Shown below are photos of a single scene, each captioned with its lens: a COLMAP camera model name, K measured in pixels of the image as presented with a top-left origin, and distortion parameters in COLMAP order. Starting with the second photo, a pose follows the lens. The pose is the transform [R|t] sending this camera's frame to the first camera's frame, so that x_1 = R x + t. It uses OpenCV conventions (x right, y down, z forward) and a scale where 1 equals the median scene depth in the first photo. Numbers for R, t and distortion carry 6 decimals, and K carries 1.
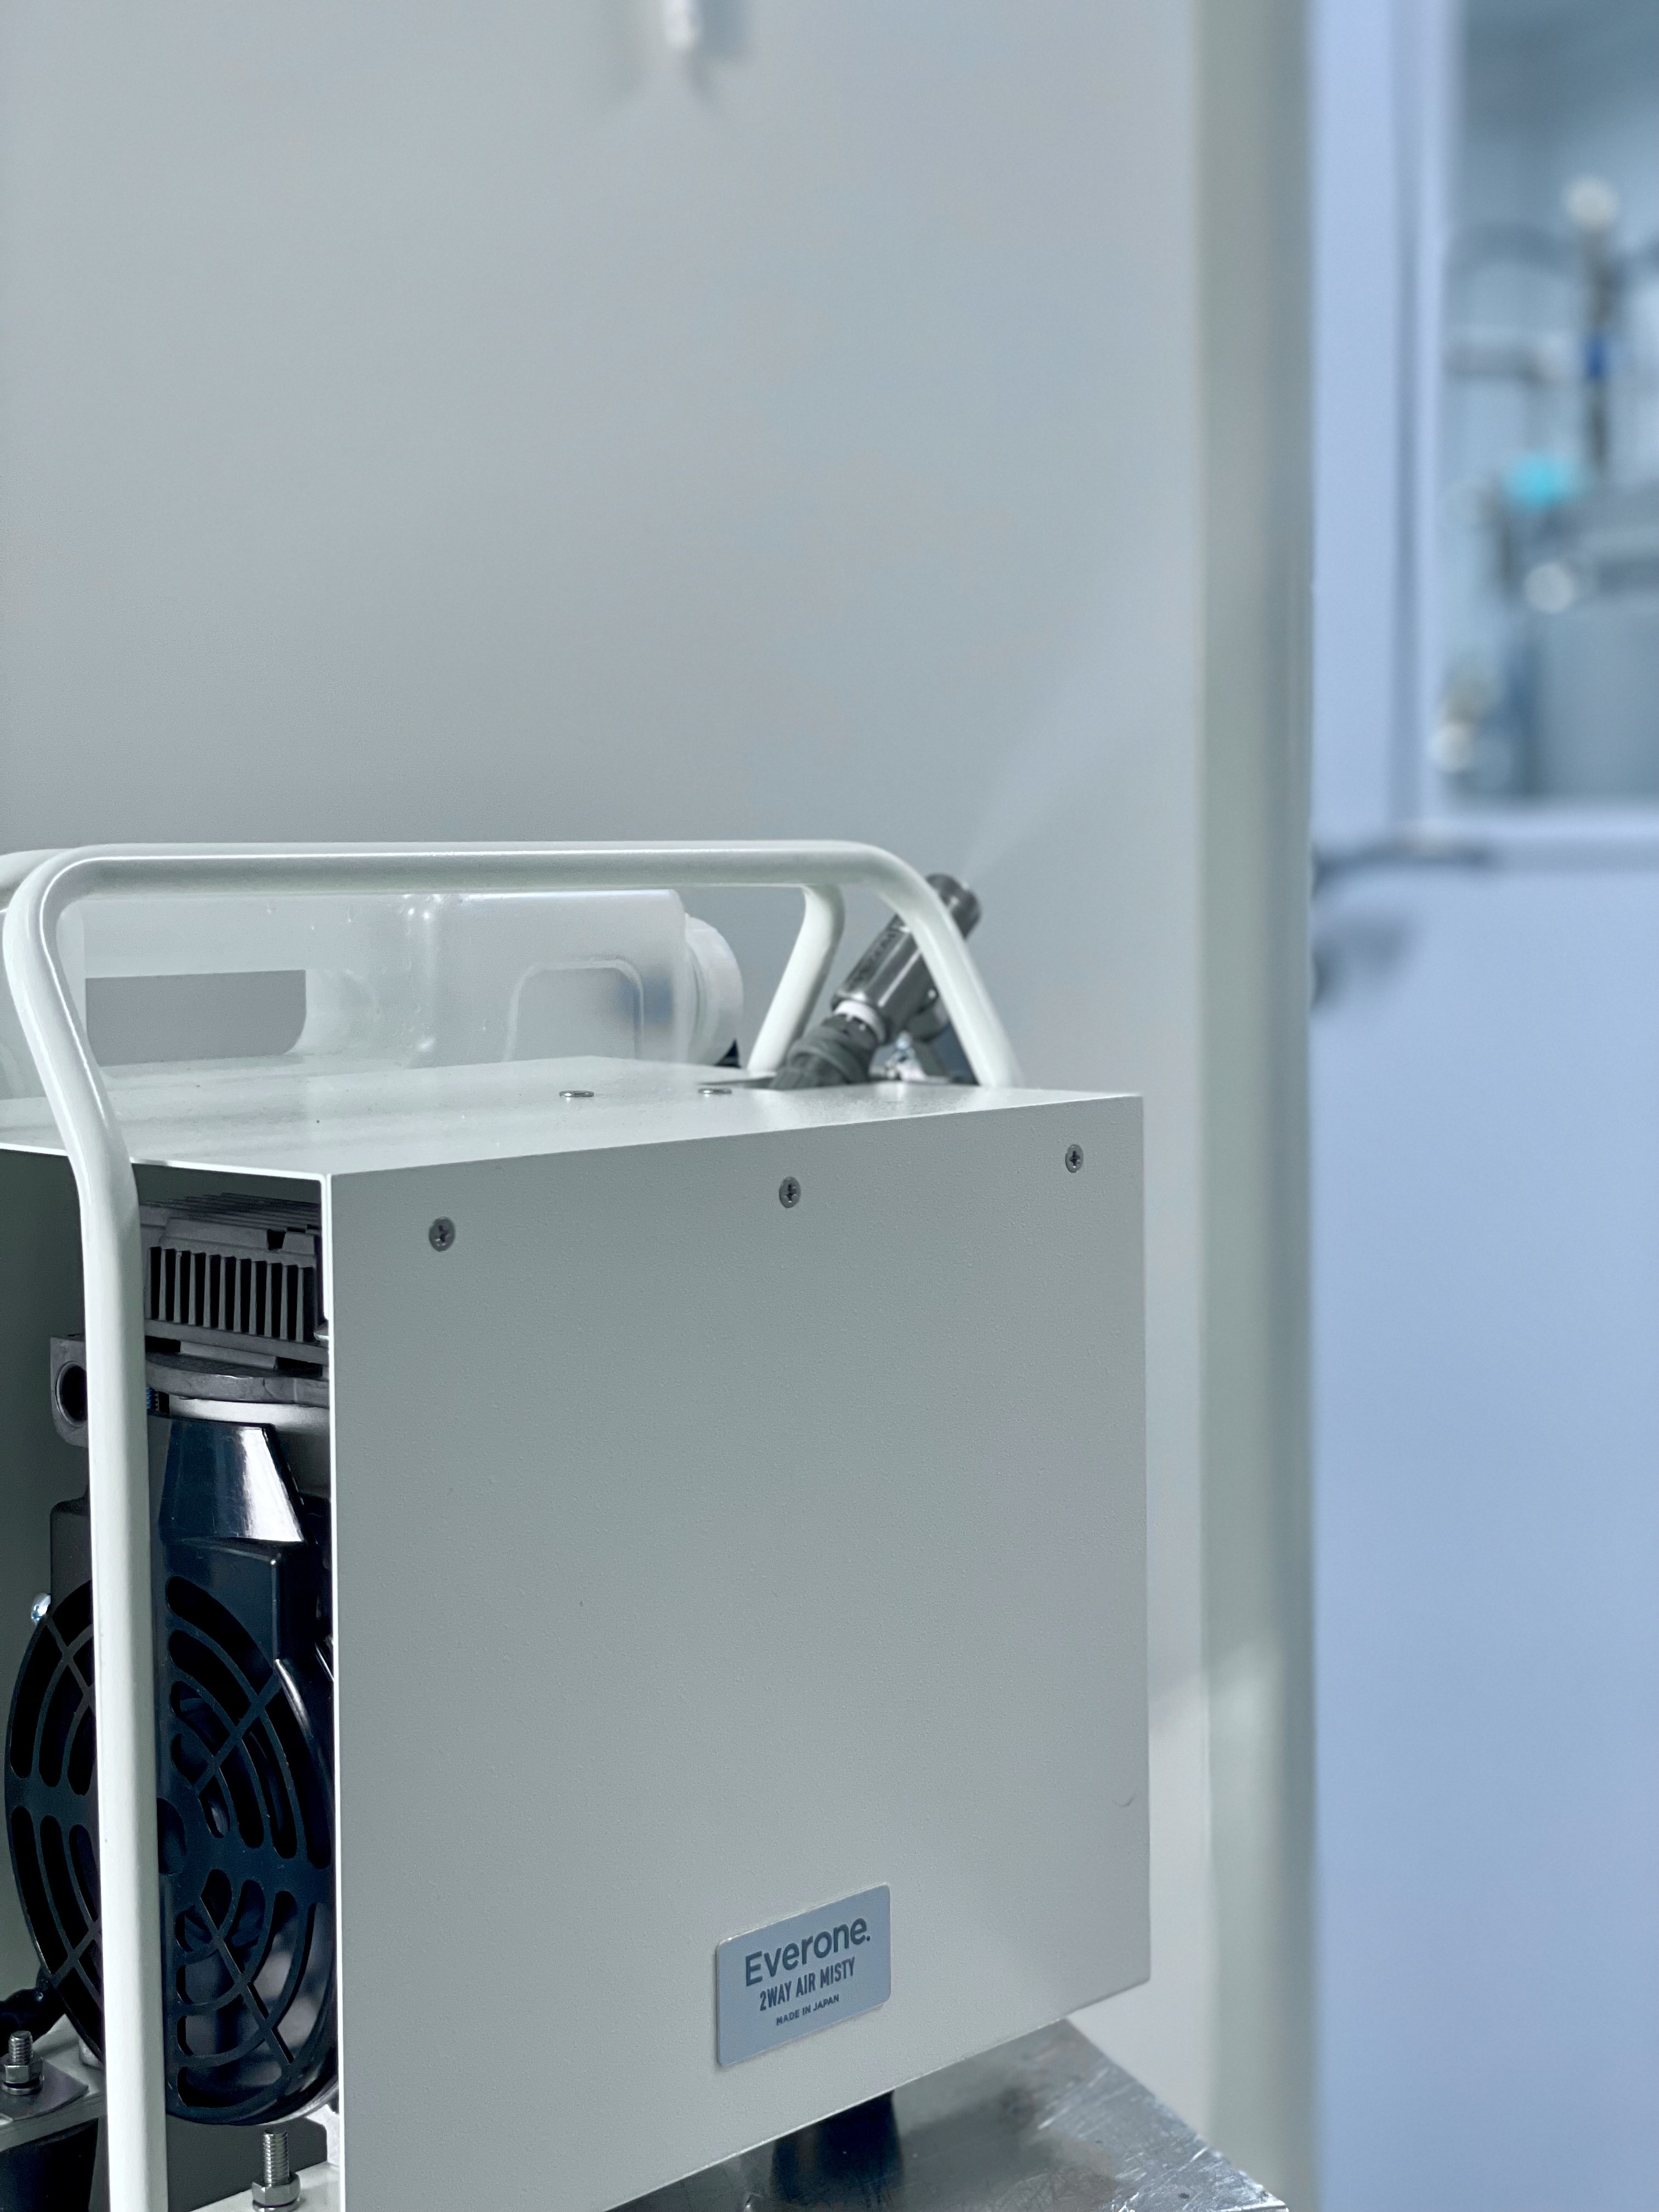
lens RADIAL K [[3269.8, 0, 829.5], [0, 3269.8, 1106.0], [0, 0, 1]] dist [0.040963, -0.044703]
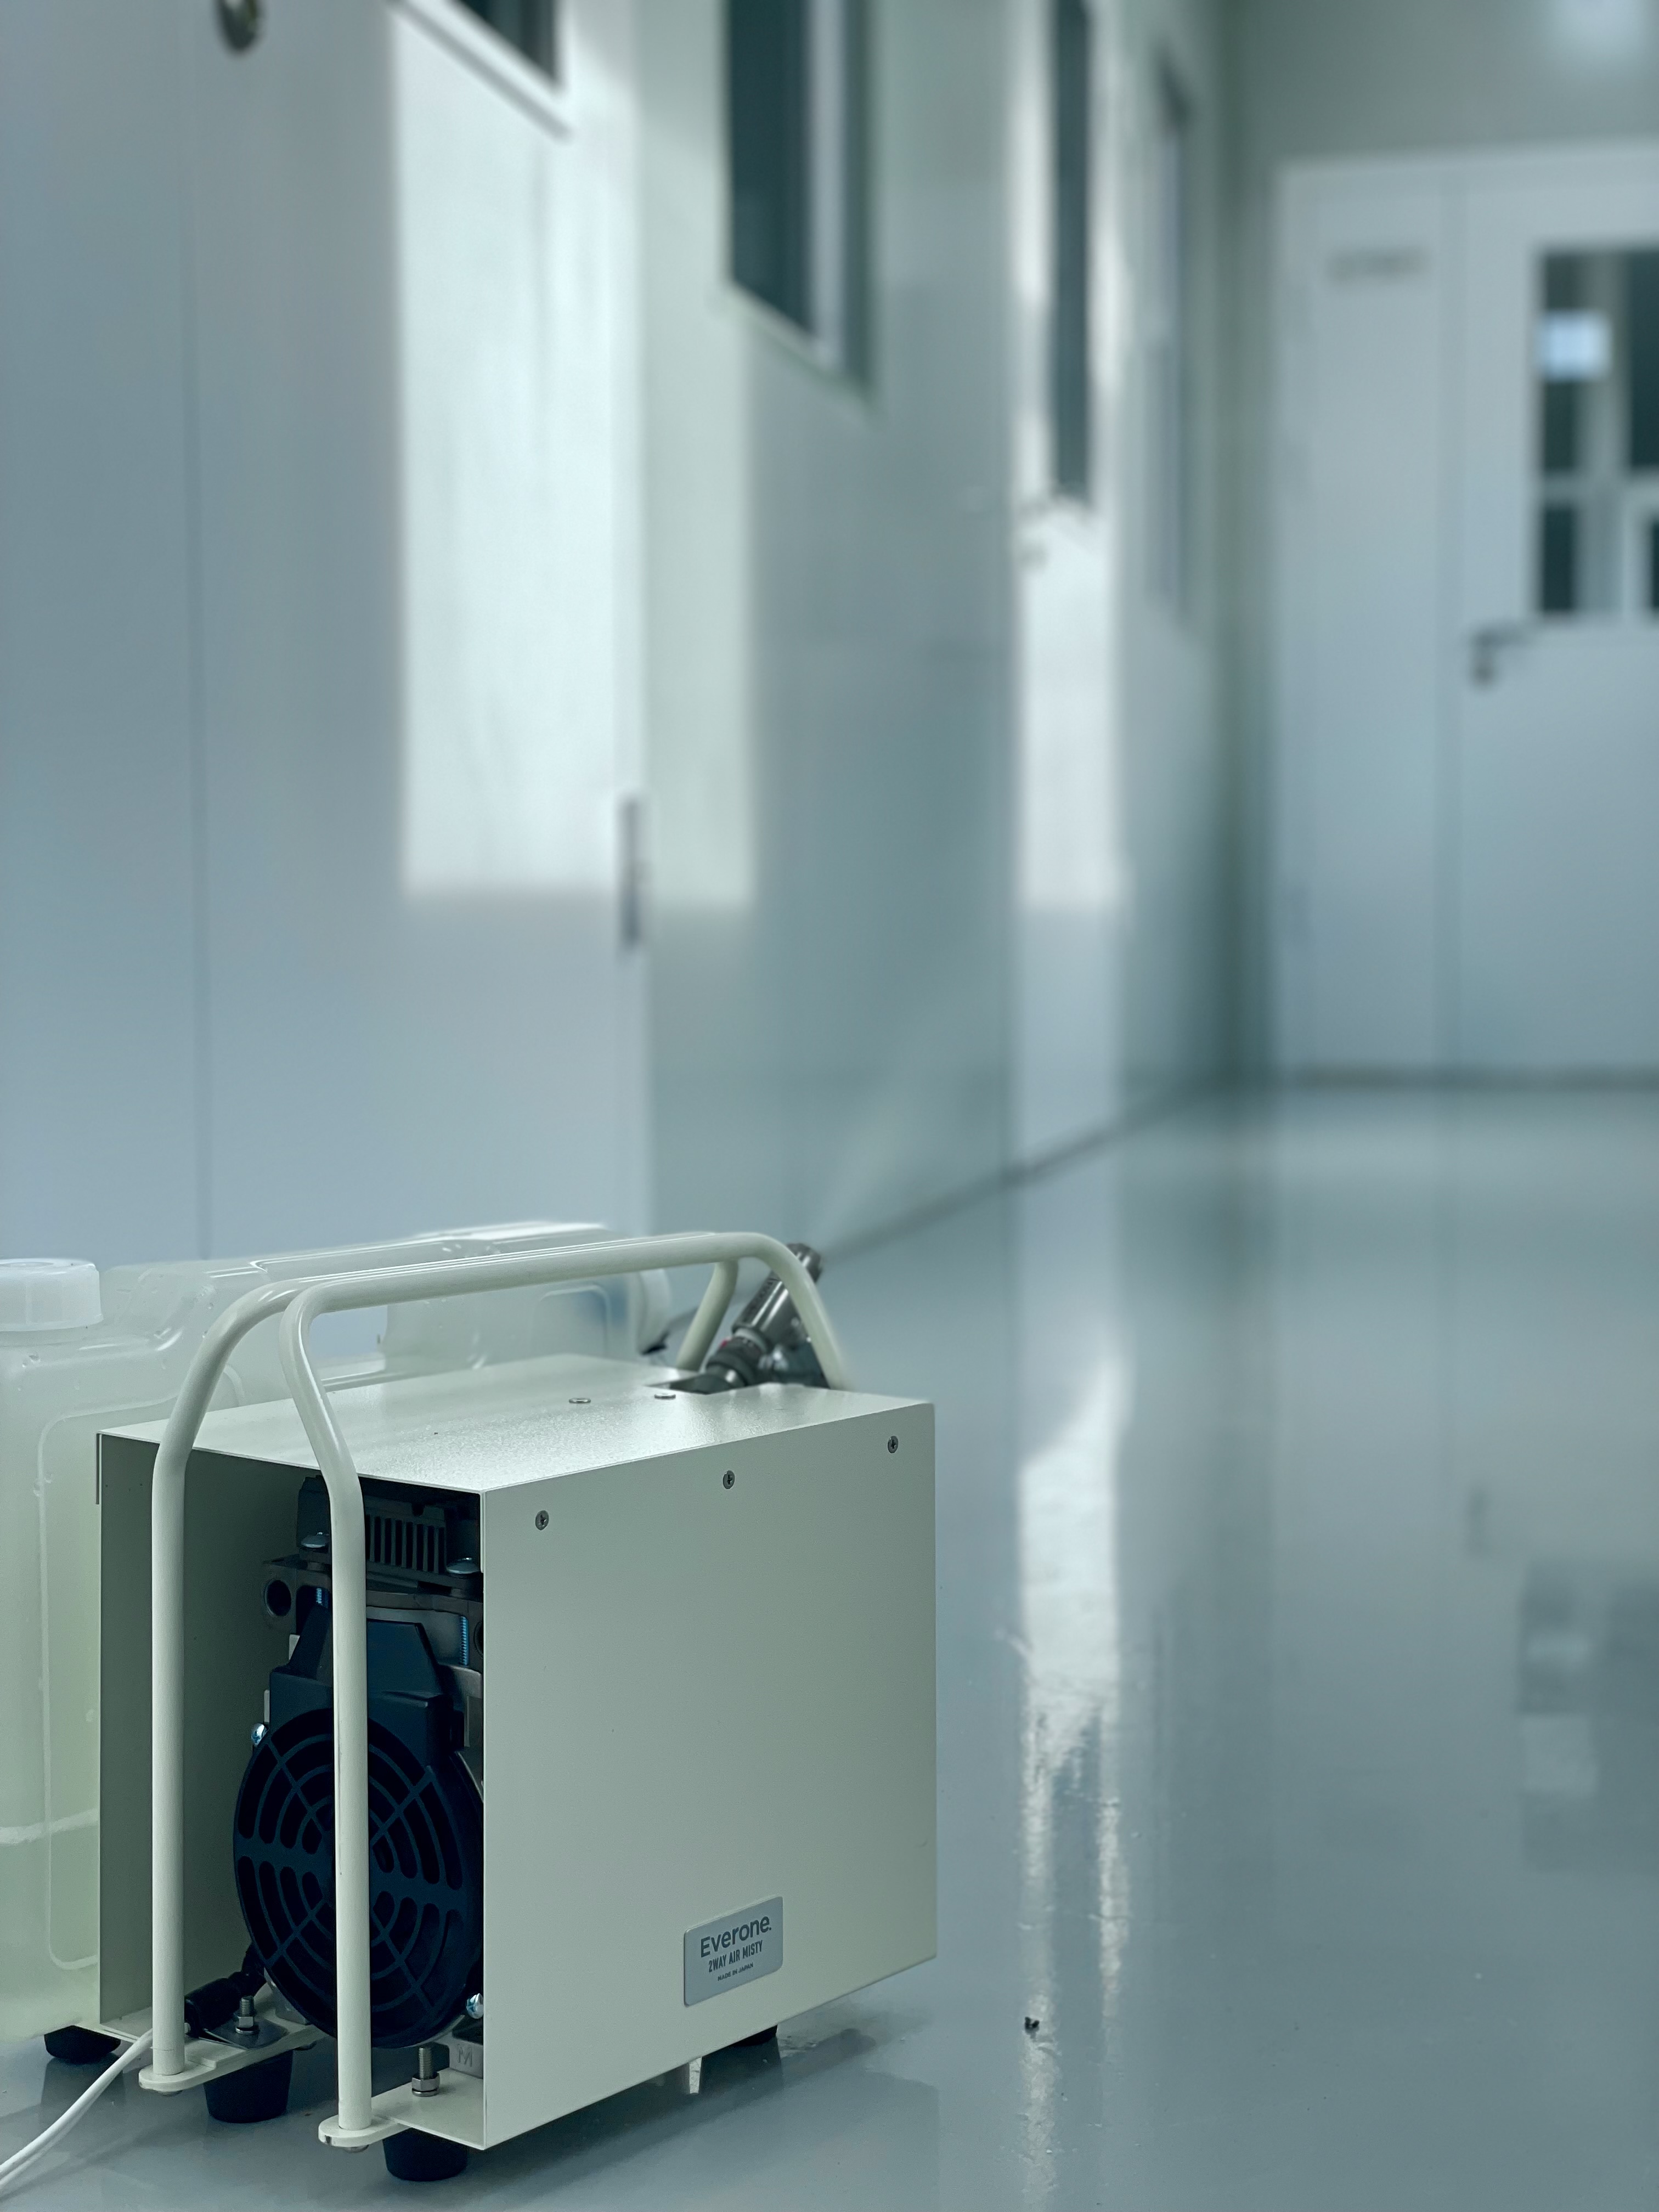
lens RADIAL K [[3269.8, 0, 829.5], [0, 3269.8, 1106.0], [0, 0, 1]] dist [0.040963, -0.044703]
pose [[0.996639, 0.003605, 0.081840, -0.089776], [-0.002460, 0.999898, -0.014082, -0.128521], [-0.081882, 0.013834, 0.996546, -0.613068]]
